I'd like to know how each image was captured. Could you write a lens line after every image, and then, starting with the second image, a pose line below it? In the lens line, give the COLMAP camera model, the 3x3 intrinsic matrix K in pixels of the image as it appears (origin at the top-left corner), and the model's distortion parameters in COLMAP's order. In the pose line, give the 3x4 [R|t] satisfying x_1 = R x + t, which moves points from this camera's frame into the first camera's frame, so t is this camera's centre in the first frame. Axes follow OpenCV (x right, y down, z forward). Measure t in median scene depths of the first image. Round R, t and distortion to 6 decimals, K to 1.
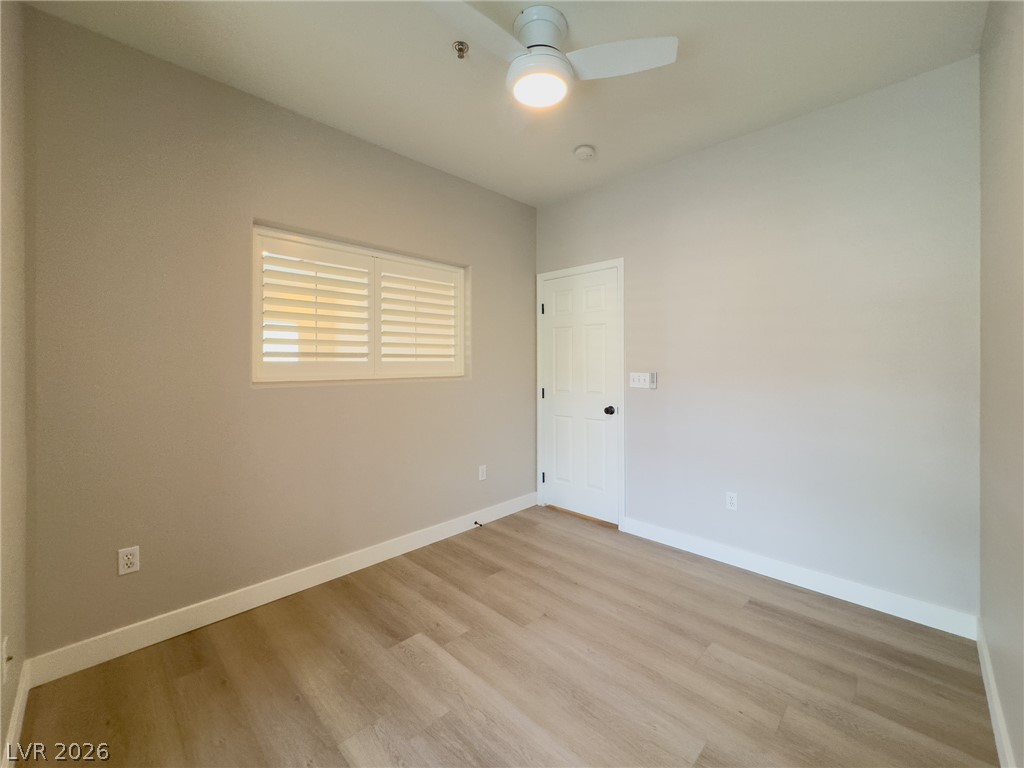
lens RADIAL K [[411.0, 0, 525.3], [0, 411.0, 390.4], [0, 0, 1]] dist [-0.000505, -0.000058]
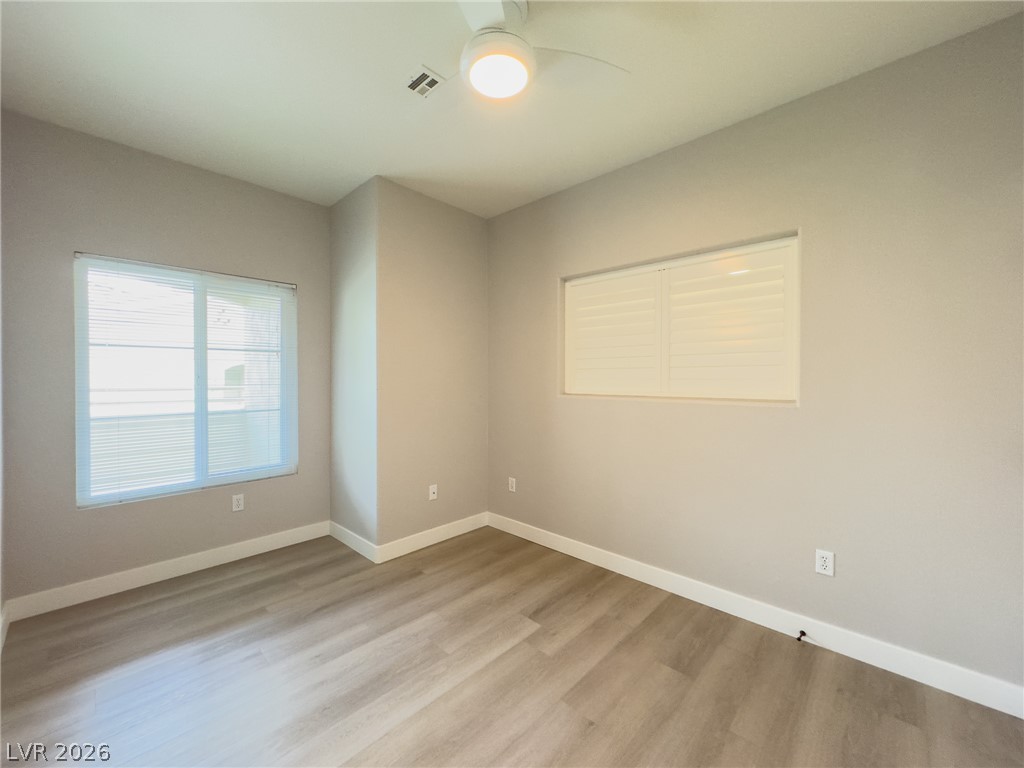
lens RADIAL K [[408.4, 0, 515.8], [0, 408.4, 380.8], [0, 0, 1]] dist [-0.000251, 0.000194]
pose [[0.004713, -0.000467, -0.999989, 0.813745], [-0.064532, 0.997915, -0.000770, -0.055224], [0.997905, 0.064535, 0.004673, 0.866054]]
